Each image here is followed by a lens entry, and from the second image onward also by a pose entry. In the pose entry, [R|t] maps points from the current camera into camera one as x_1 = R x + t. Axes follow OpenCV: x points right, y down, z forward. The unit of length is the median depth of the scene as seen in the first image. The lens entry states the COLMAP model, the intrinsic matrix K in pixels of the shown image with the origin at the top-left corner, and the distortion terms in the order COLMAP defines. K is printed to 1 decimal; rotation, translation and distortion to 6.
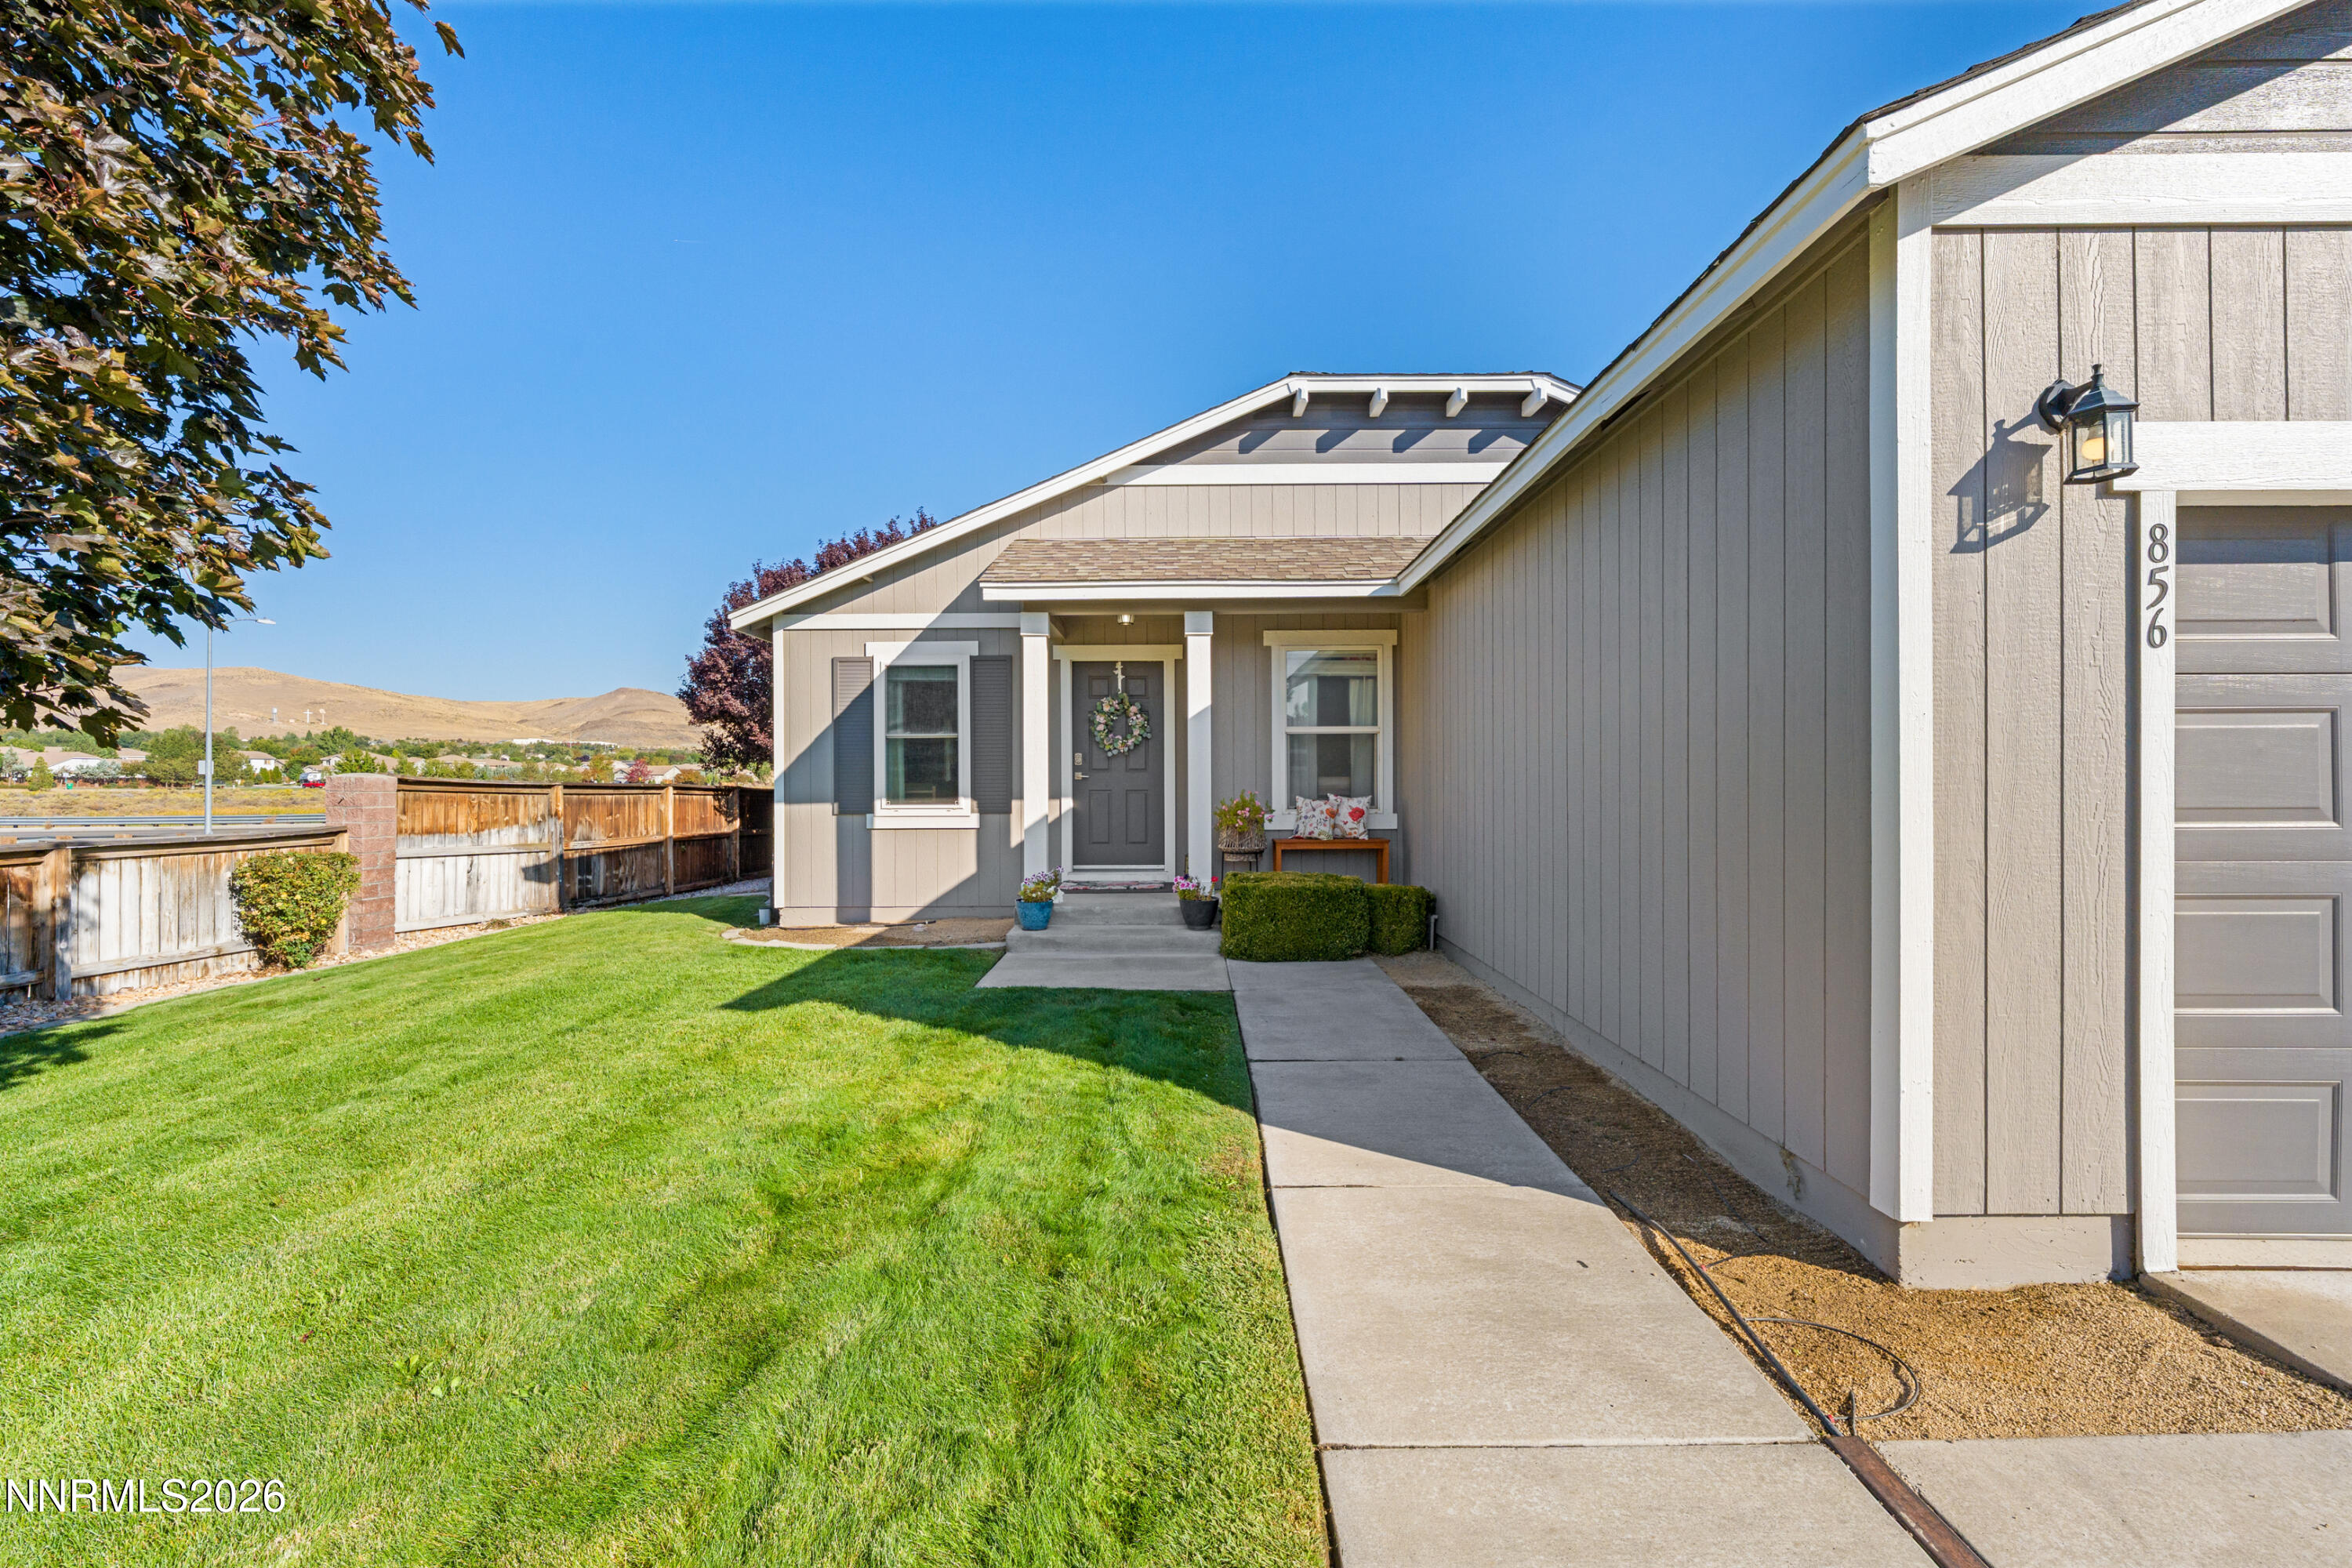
lens RADIAL K [[964.4, 0, 1178.0], [0, 964.4, 777.8], [0, 0, 1]] dist [0.001850, 0.000128]
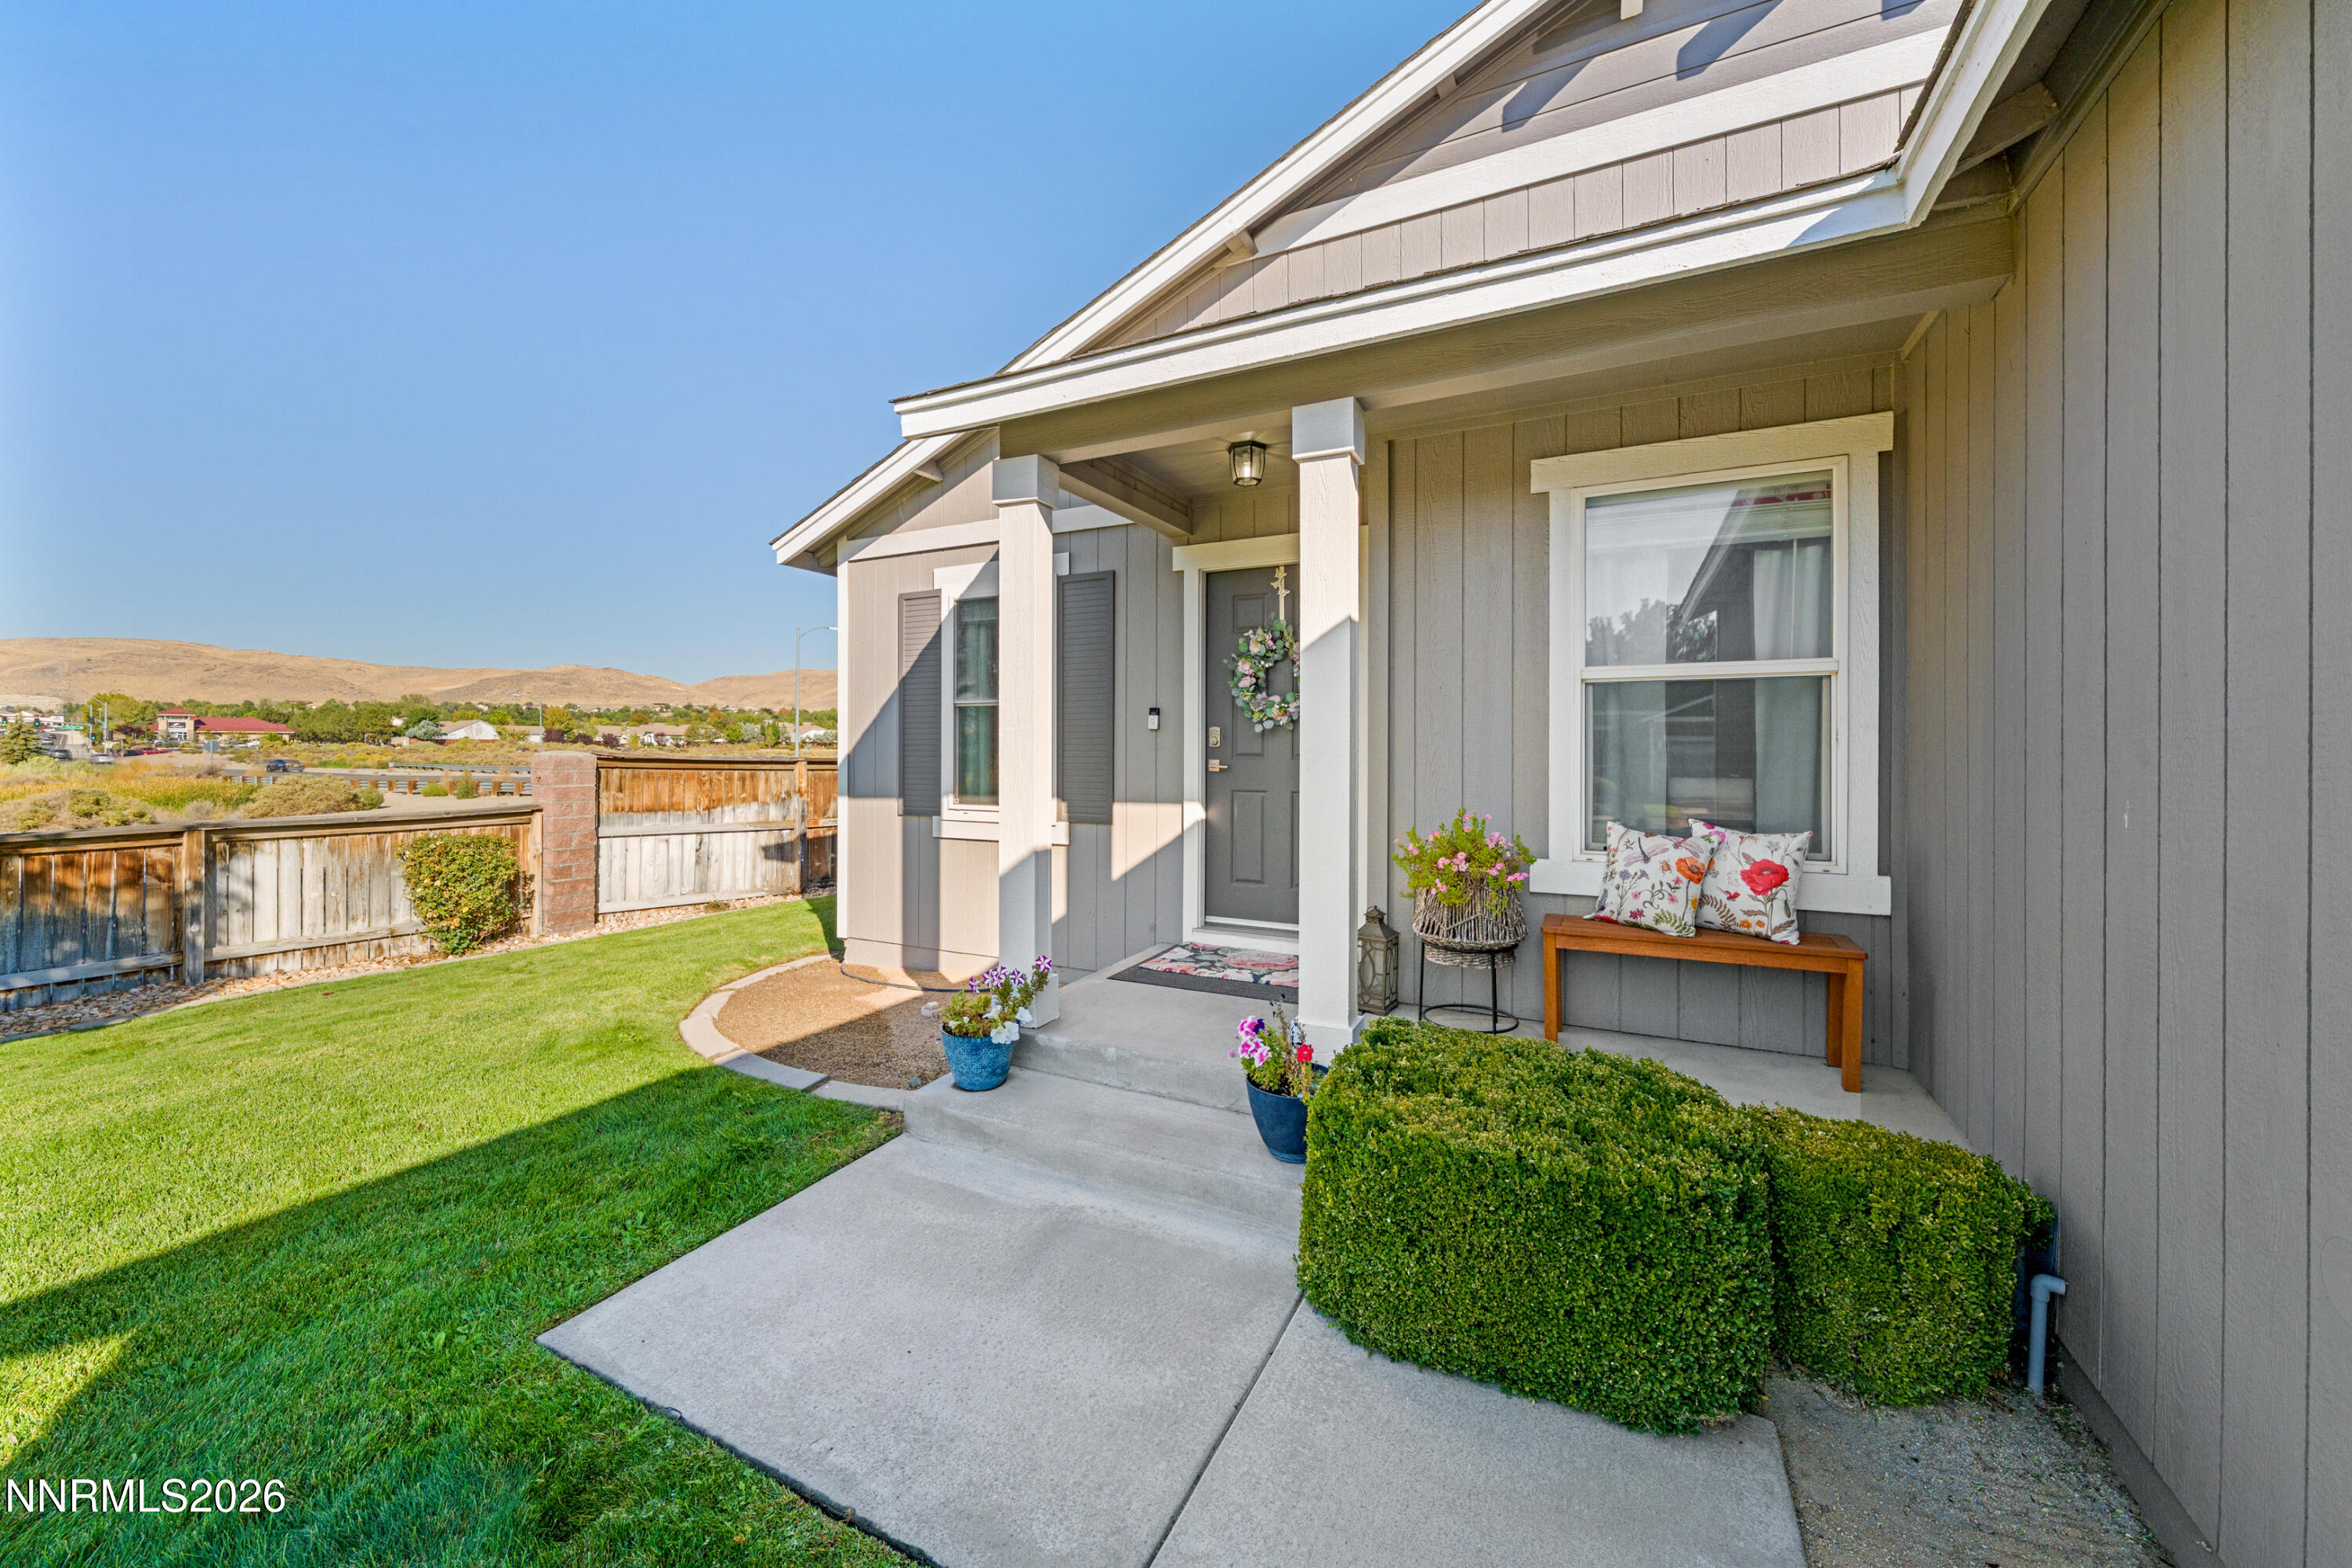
lens RADIAL K [[882.3, 0, 1173.0], [0, 882.3, 745.8], [0, 0, 1]] dist [0.001486, -0.000480]
pose [[0.897690, 0.003902, -0.440610, 0.113198], [-0.003164, 0.999992, 0.002409, -0.015260], [0.440616, -0.000769, 0.897695, 0.506197]]
